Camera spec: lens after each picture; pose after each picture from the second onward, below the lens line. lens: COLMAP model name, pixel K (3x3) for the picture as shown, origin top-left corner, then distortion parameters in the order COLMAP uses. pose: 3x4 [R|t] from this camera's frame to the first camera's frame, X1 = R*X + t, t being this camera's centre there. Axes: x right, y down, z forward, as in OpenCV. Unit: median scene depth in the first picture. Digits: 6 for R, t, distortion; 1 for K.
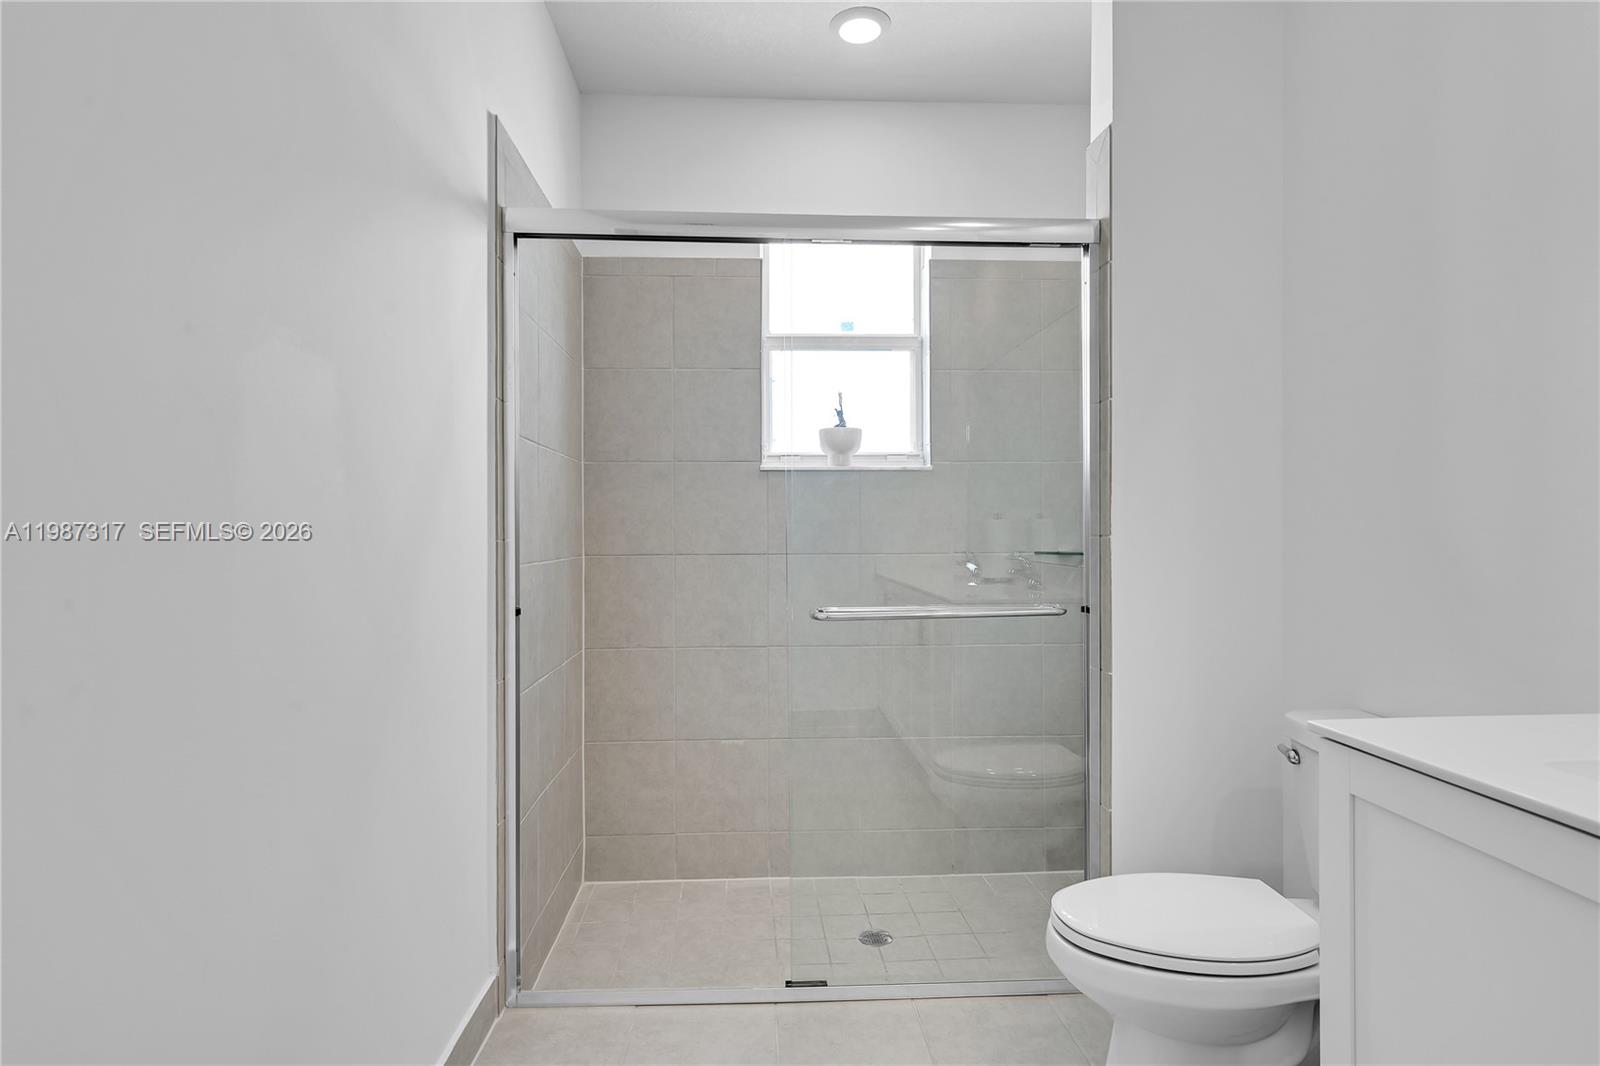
lens RADIAL K [[839.9, 0, 797.8], [0, 839.9, 530.4], [0, 0, 1]] dist [0.000018, 0.000558]
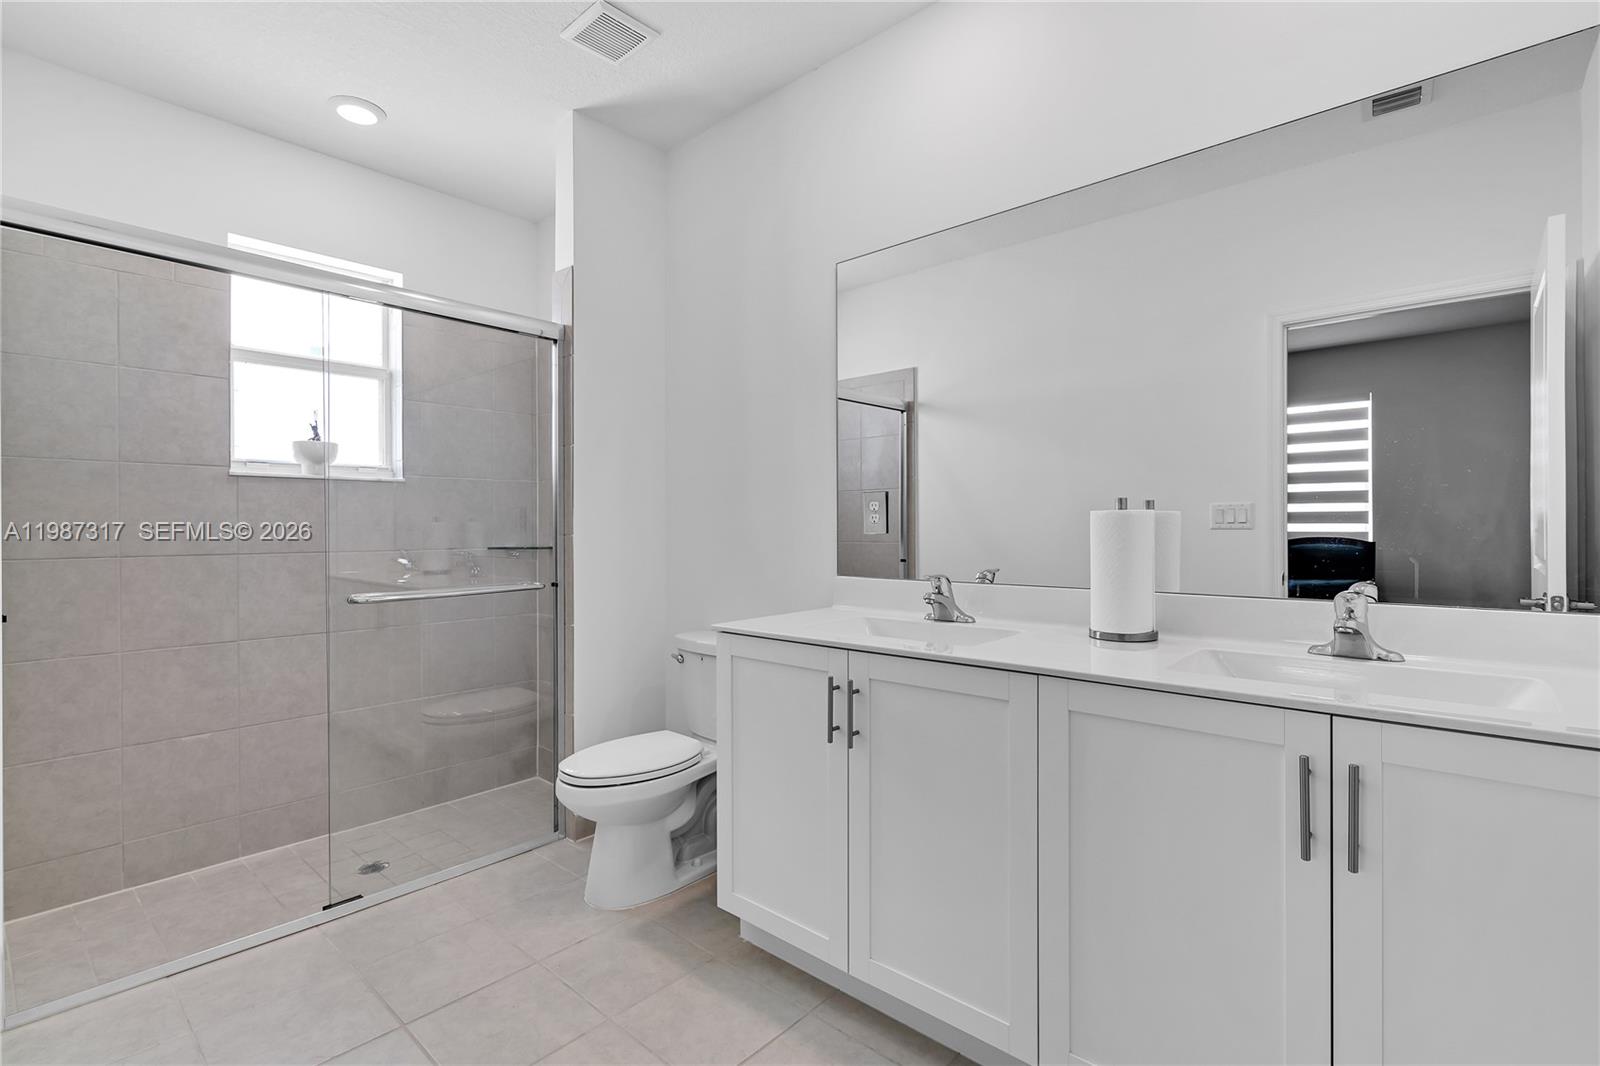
lens RADIAL K [[730.9, 0, 794.5], [0, 730.9, 530.7], [0, 0, 1]] dist [-0.002632, 0.000383]
pose [[0.703669, -0.002442, 0.710523, -0.196816], [0.001746, 0.999997, 0.001708, -0.001828], [-0.710526, 0.000039, 0.703671, -0.150906]]
